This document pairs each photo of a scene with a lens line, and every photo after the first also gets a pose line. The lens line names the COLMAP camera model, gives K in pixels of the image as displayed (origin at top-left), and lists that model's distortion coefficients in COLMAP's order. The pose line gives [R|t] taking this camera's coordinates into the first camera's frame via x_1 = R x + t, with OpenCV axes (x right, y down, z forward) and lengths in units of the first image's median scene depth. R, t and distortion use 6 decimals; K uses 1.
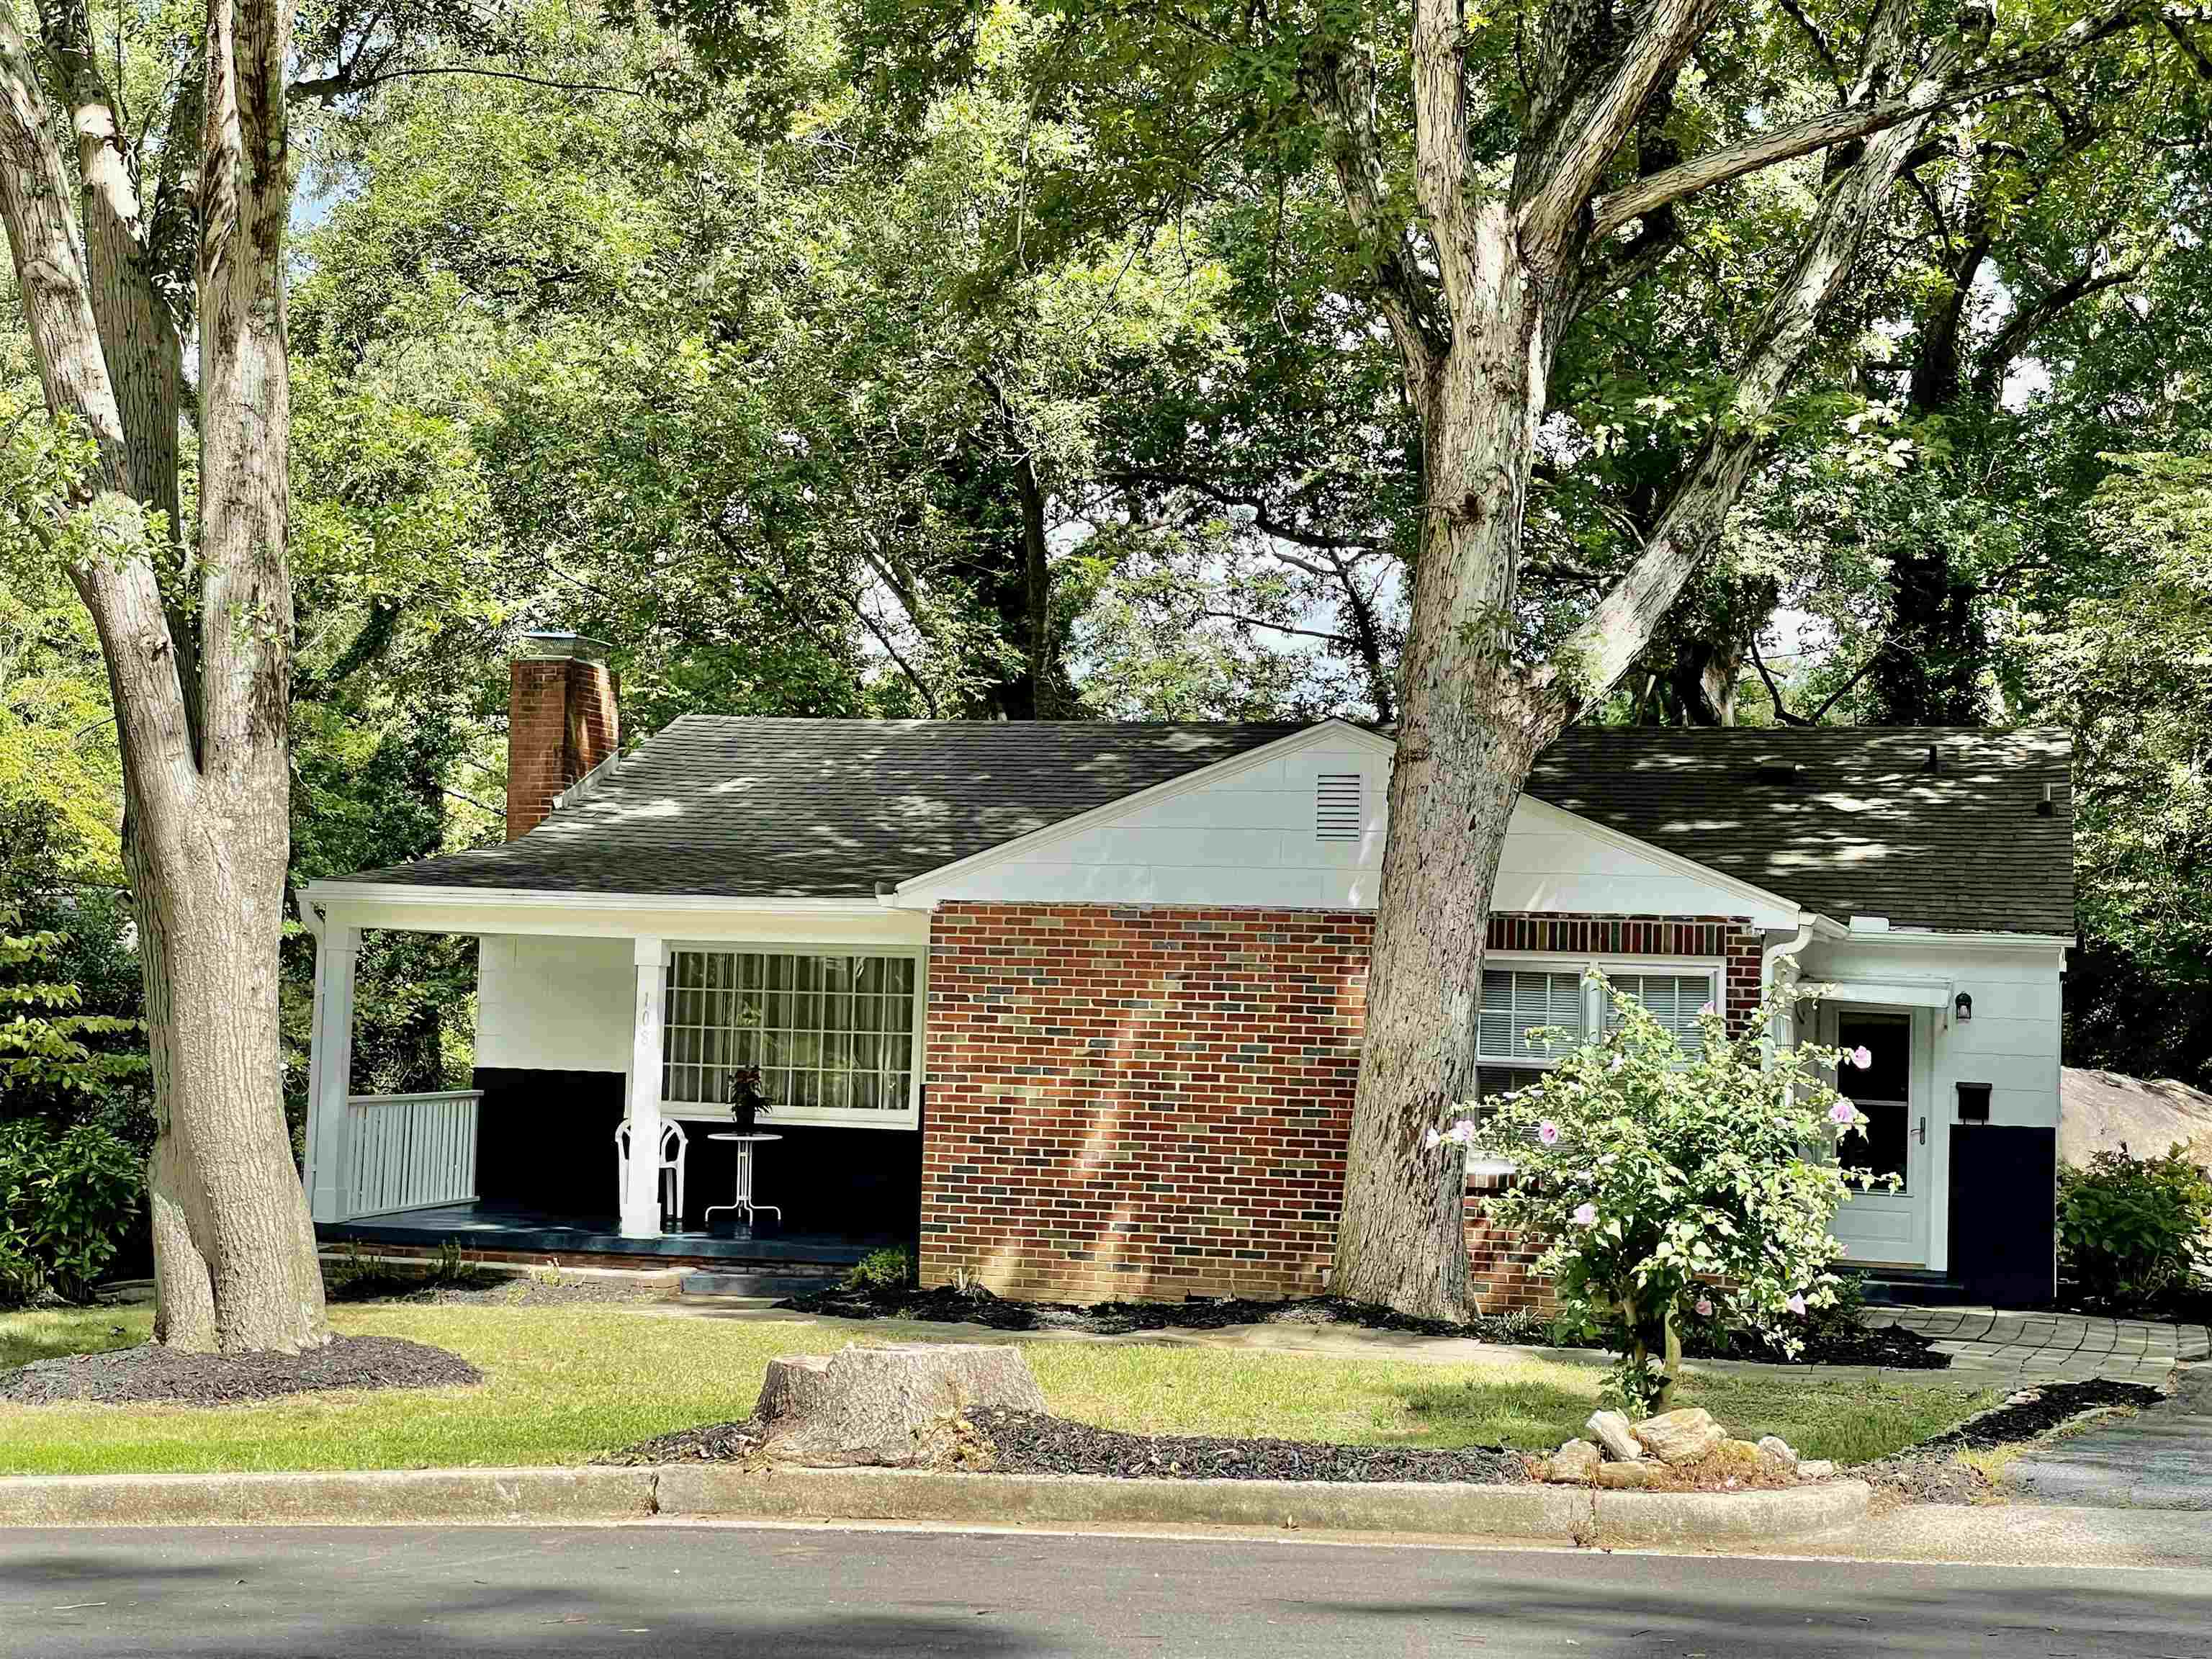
lens RADIAL K [[3555.8, 0, 1107.3], [0, 3555.8, 820.0], [0, 0, 1]] dist [0.124316, 0.000000]
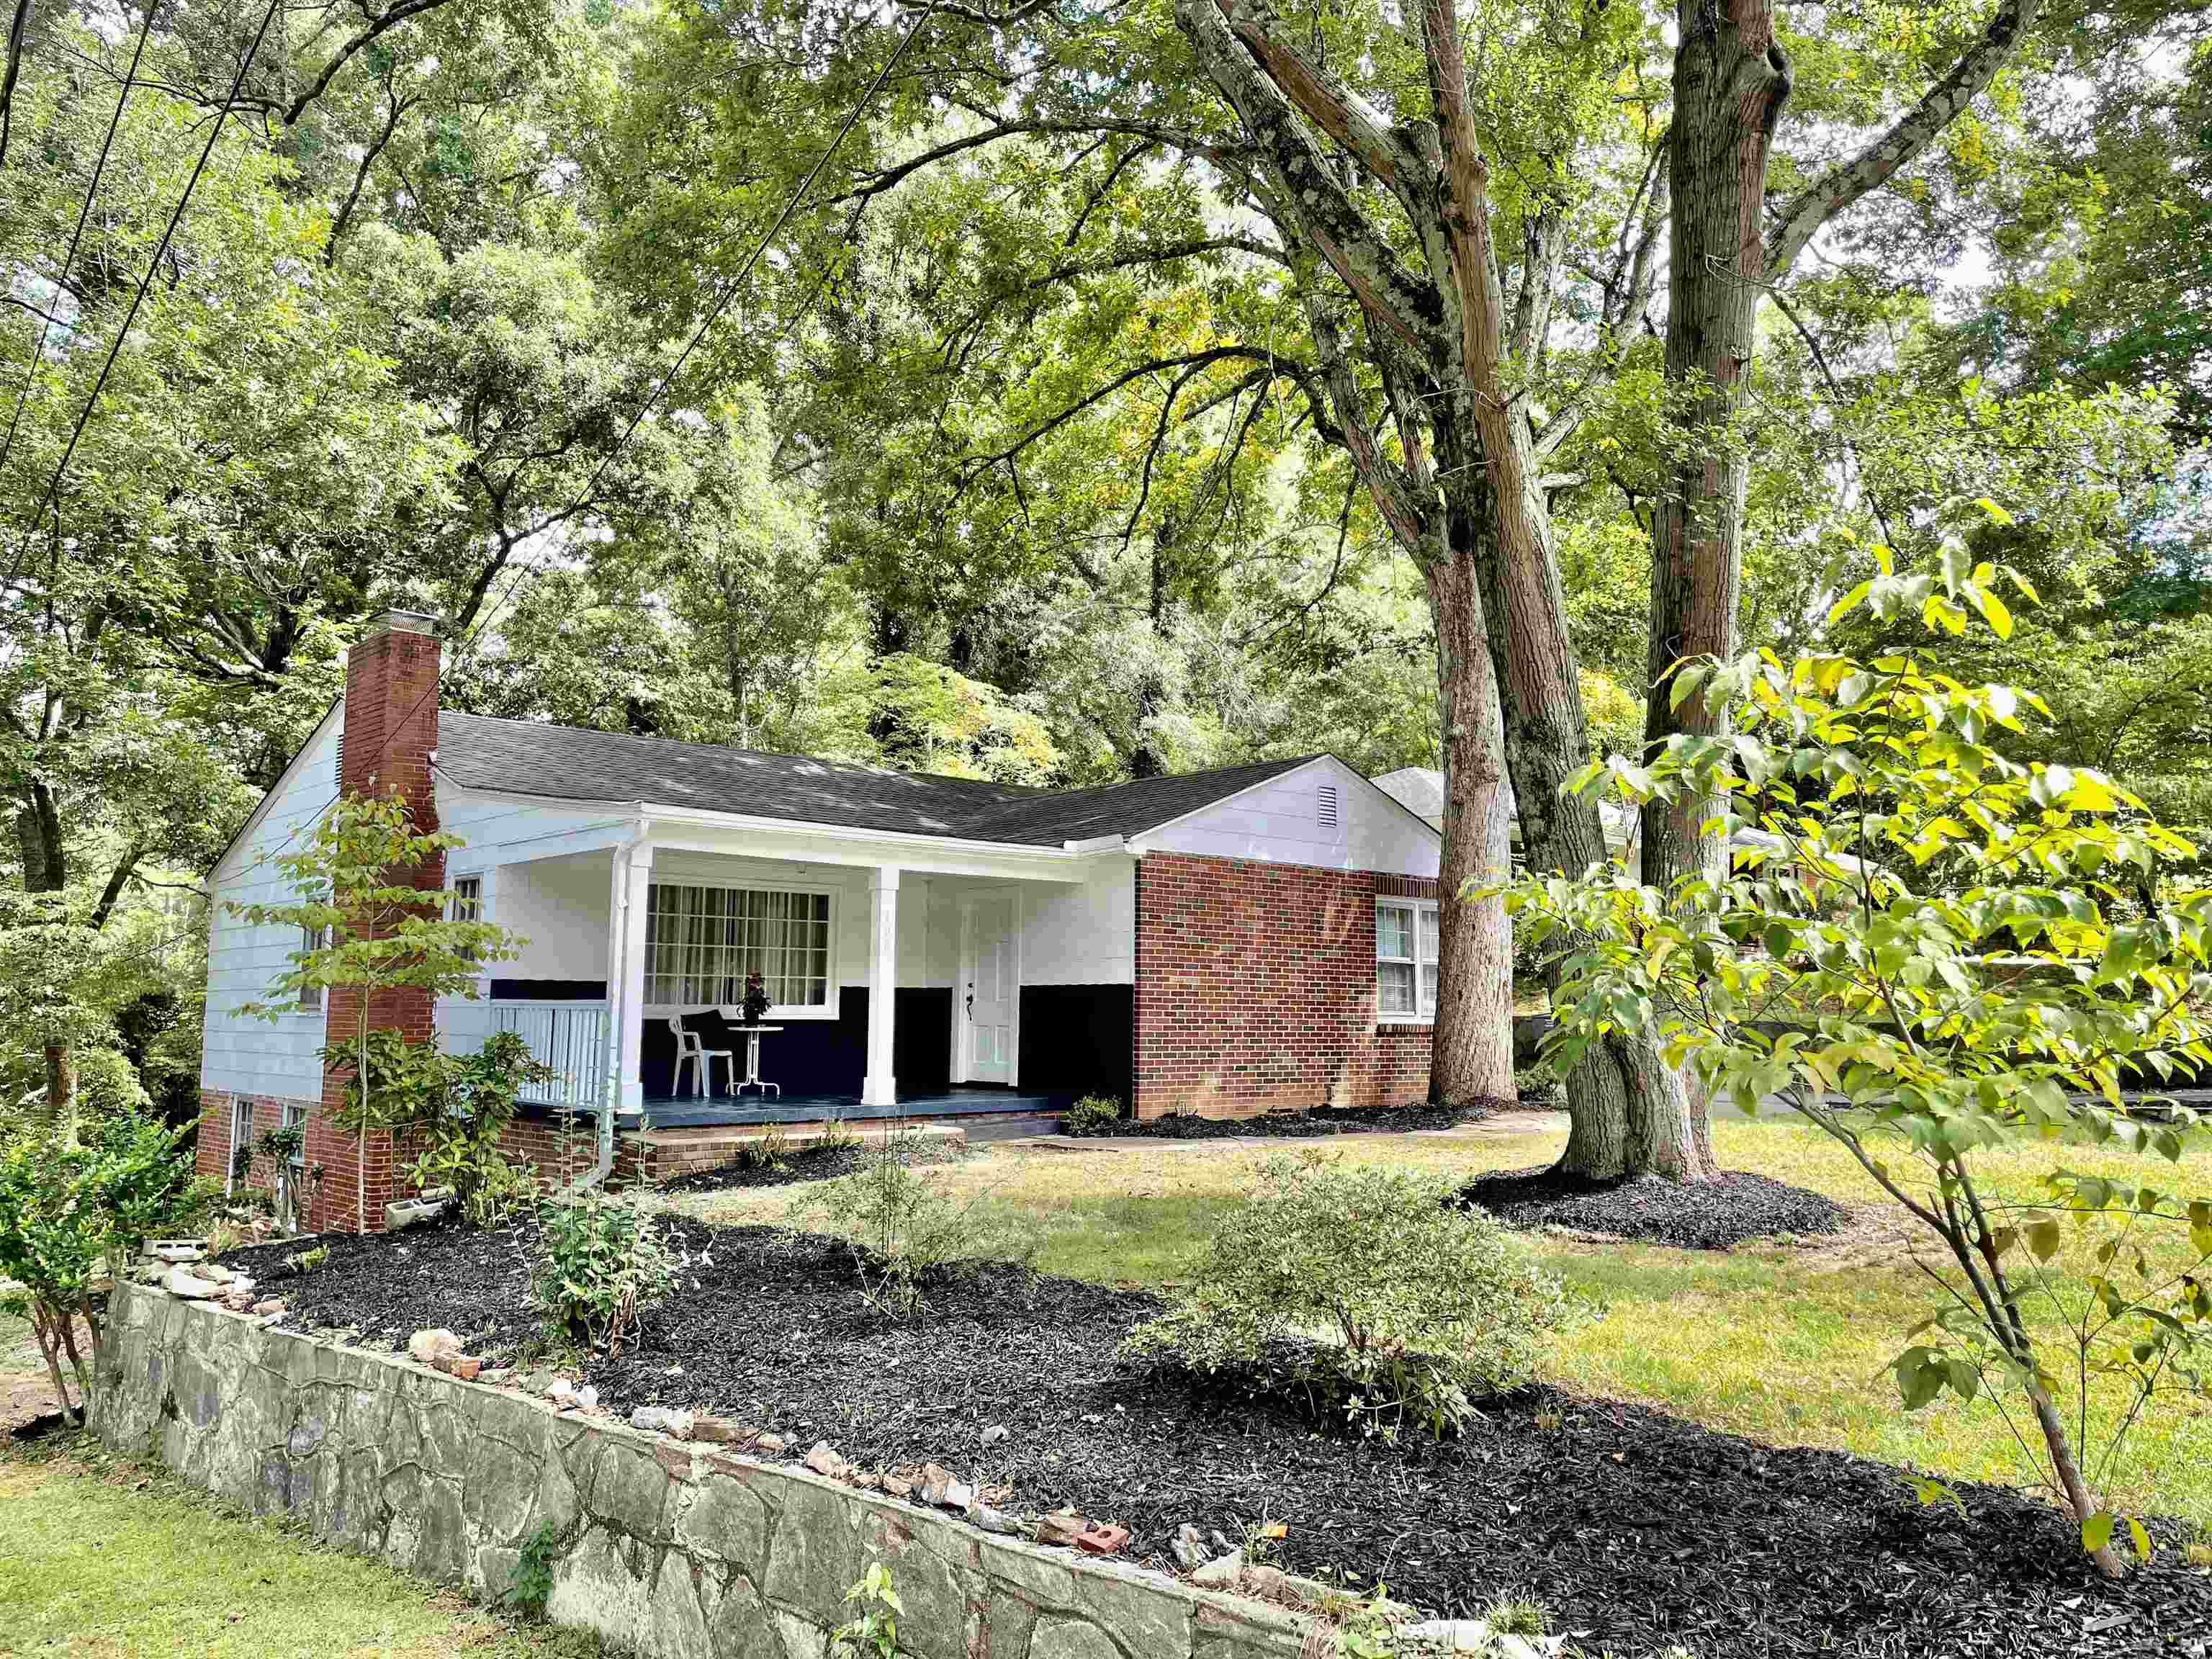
lens RADIAL K [[1673.6, 0, 1120.7], [0, 1673.6, 817.0], [0, 0, 1]] dist [0.084735, -0.116020]
pose [[0.538132, 0.072531, 0.839734, -0.646849], [-0.035378, 0.997356, -0.063474, 0.054624], [-0.842118, 0.004450, 0.539276, 0.660179]]
